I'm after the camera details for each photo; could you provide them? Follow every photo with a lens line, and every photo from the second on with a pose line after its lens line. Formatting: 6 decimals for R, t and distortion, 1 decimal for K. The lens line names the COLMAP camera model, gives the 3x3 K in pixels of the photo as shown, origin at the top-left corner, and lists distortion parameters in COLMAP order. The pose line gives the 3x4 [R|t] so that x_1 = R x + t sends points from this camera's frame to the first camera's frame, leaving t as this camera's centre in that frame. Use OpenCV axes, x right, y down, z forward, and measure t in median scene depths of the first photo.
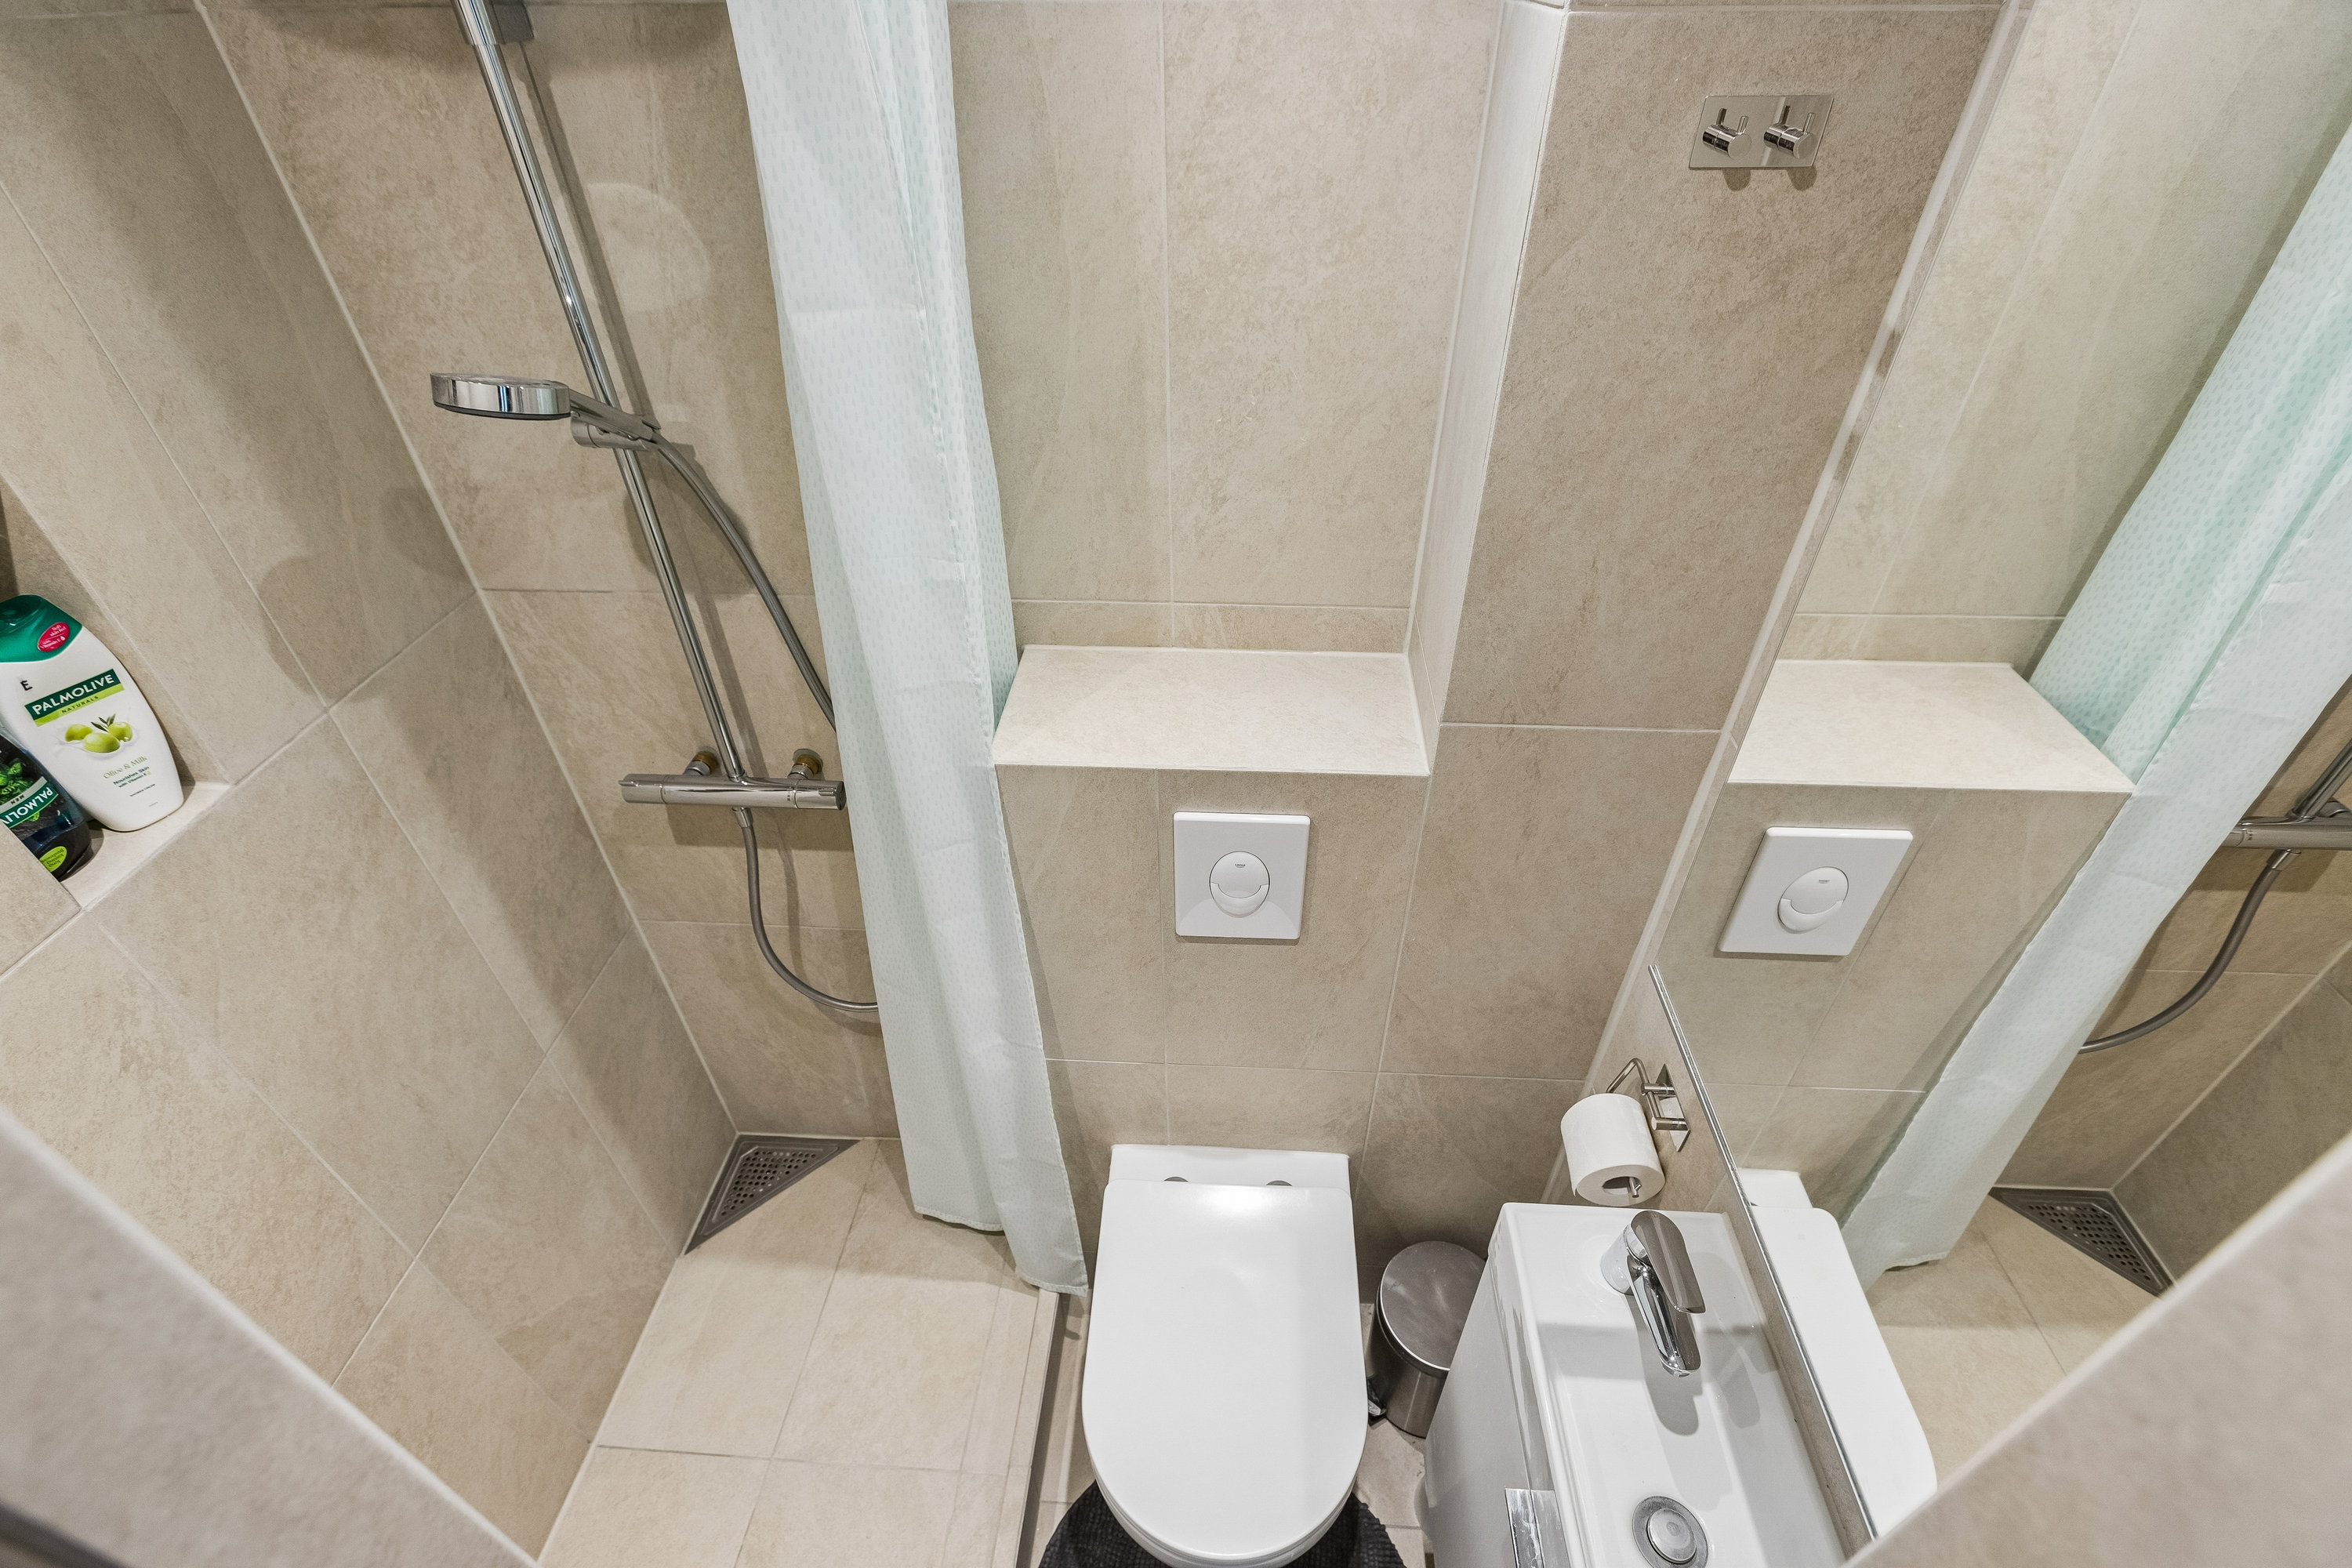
lens RADIAL K [[1044.6, 0, 1183.9], [0, 1044.6, 806.0], [0, 0, 1]] dist [-0.003137, 0.000356]
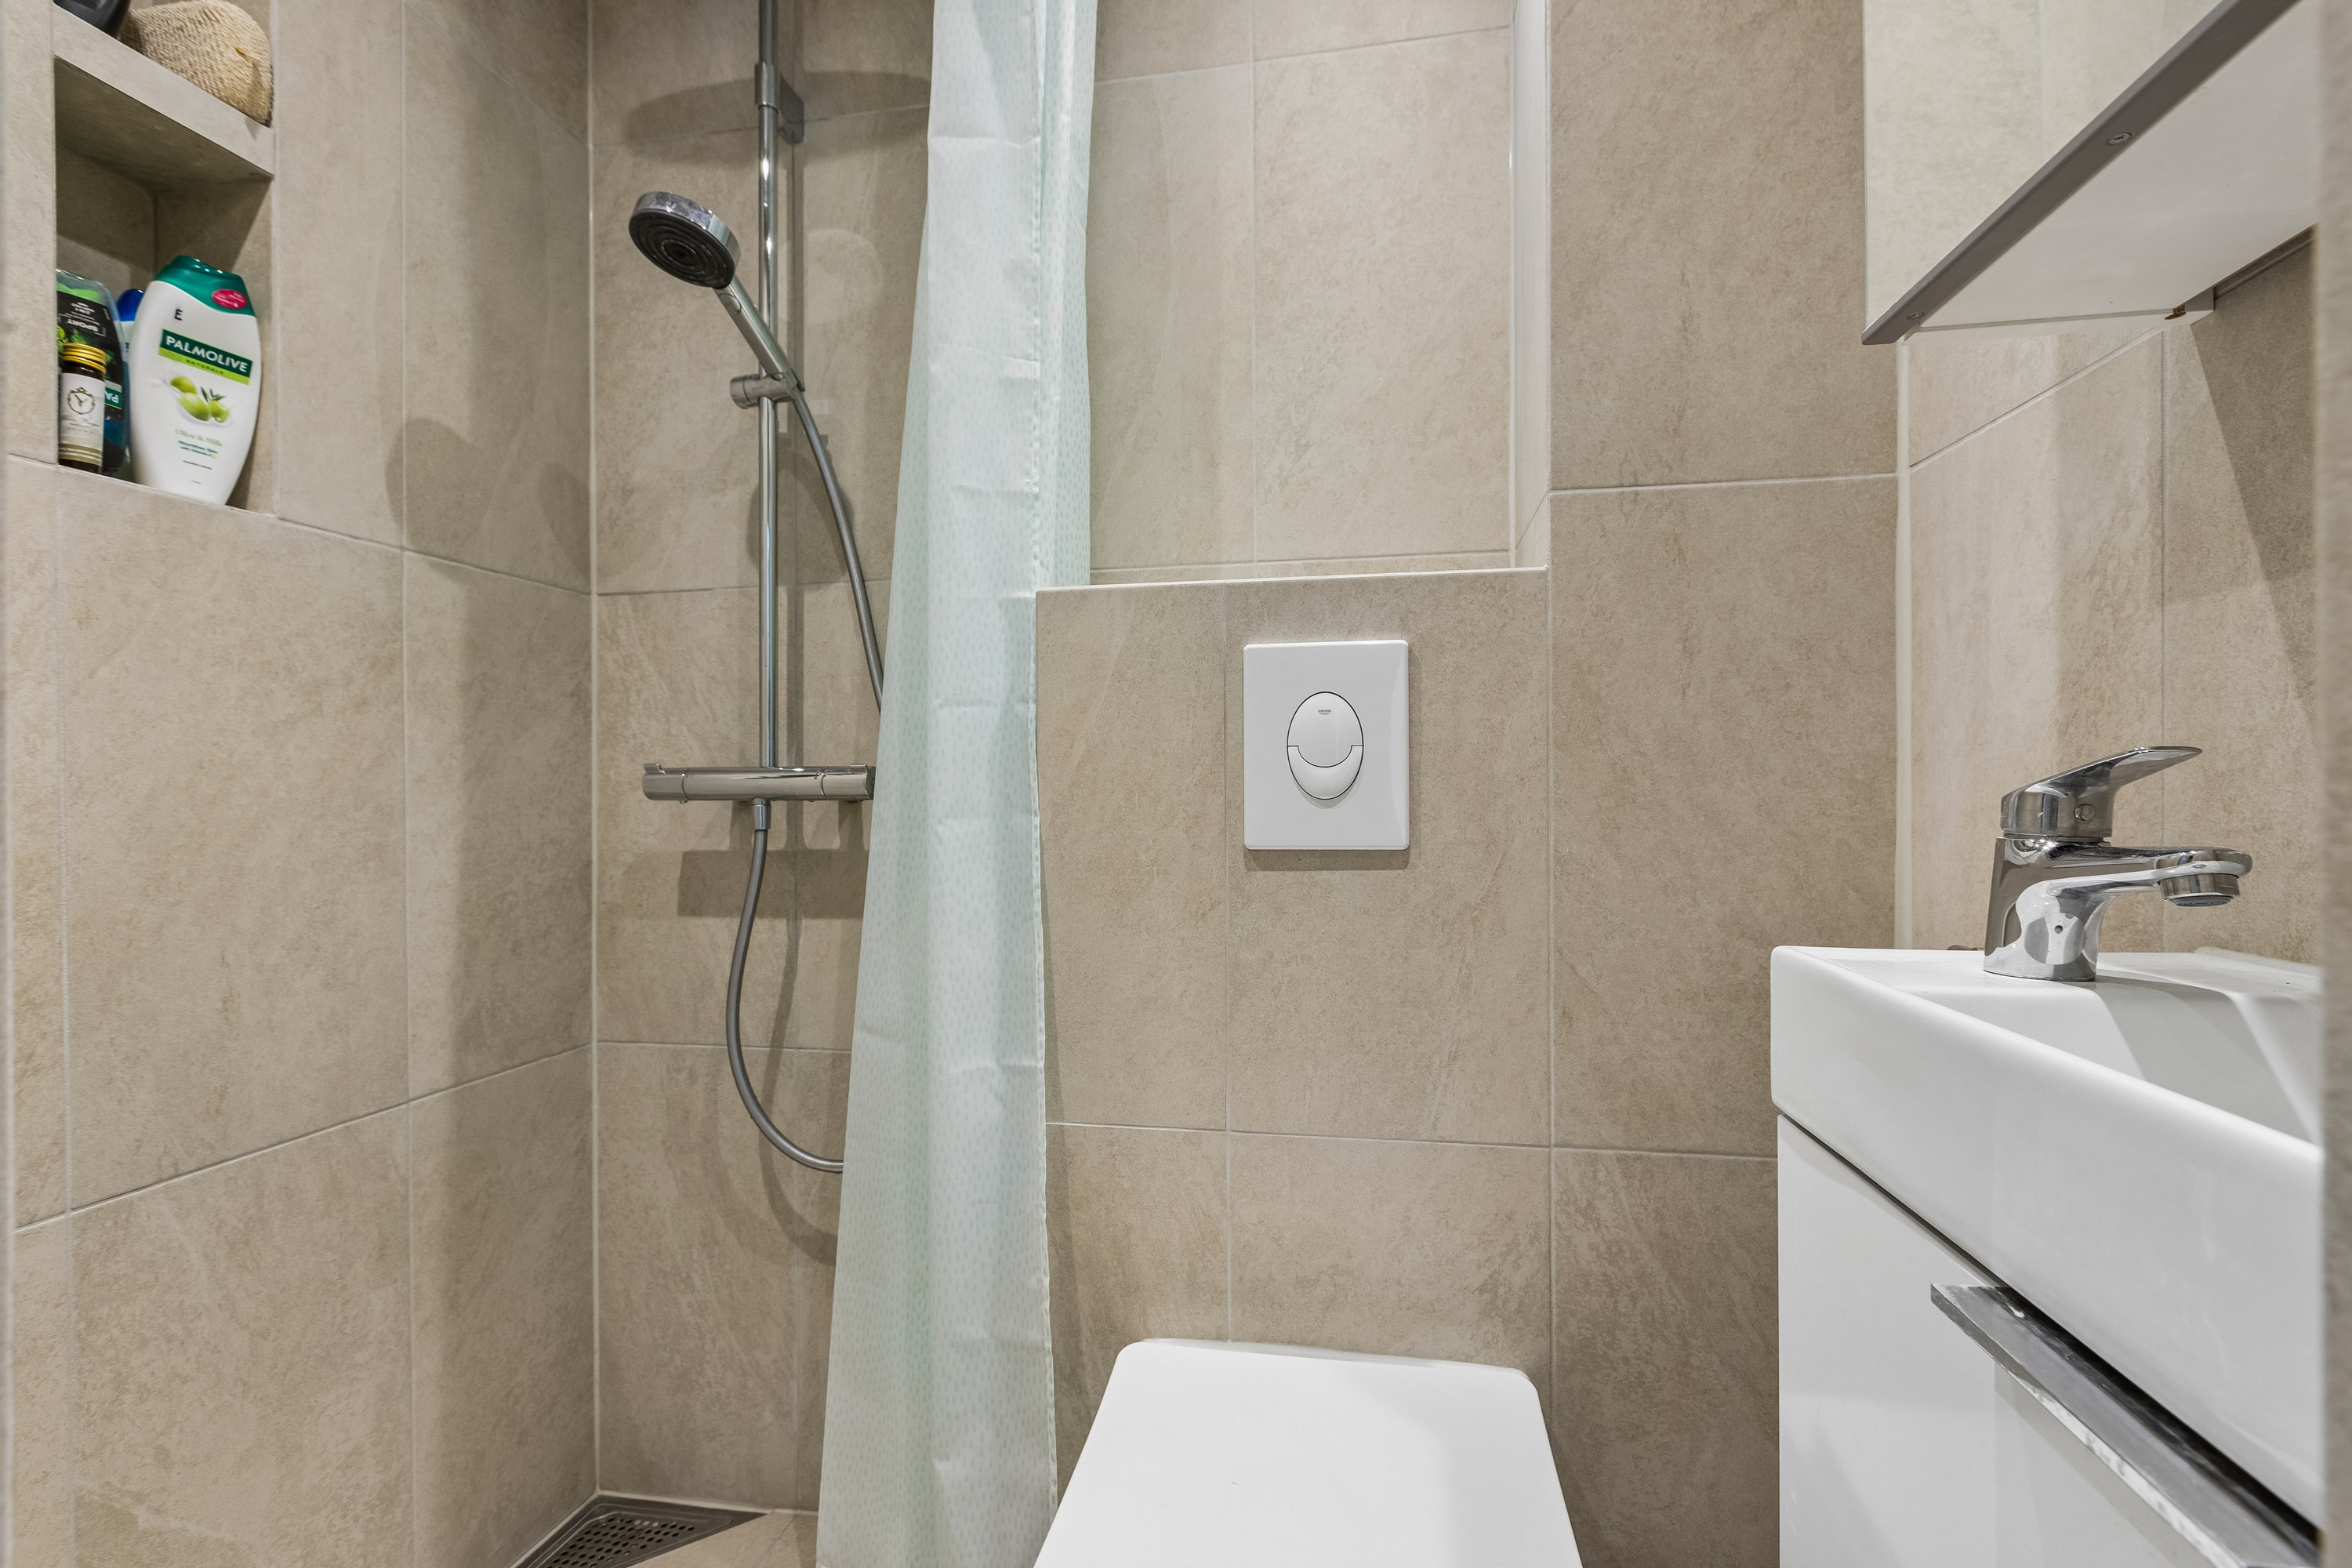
lens RADIAL K [[1044.6, 0, 1184.6], [0, 1044.6, 787.4], [0, 0, 1]] dist [-0.003137, 0.000356]
pose [[0.992881, 0.004772, -0.119011, 0.043475], [-0.078393, 0.778438, -0.622807, 0.623000], [0.089671, 0.627703, 0.773271, 0.414380]]
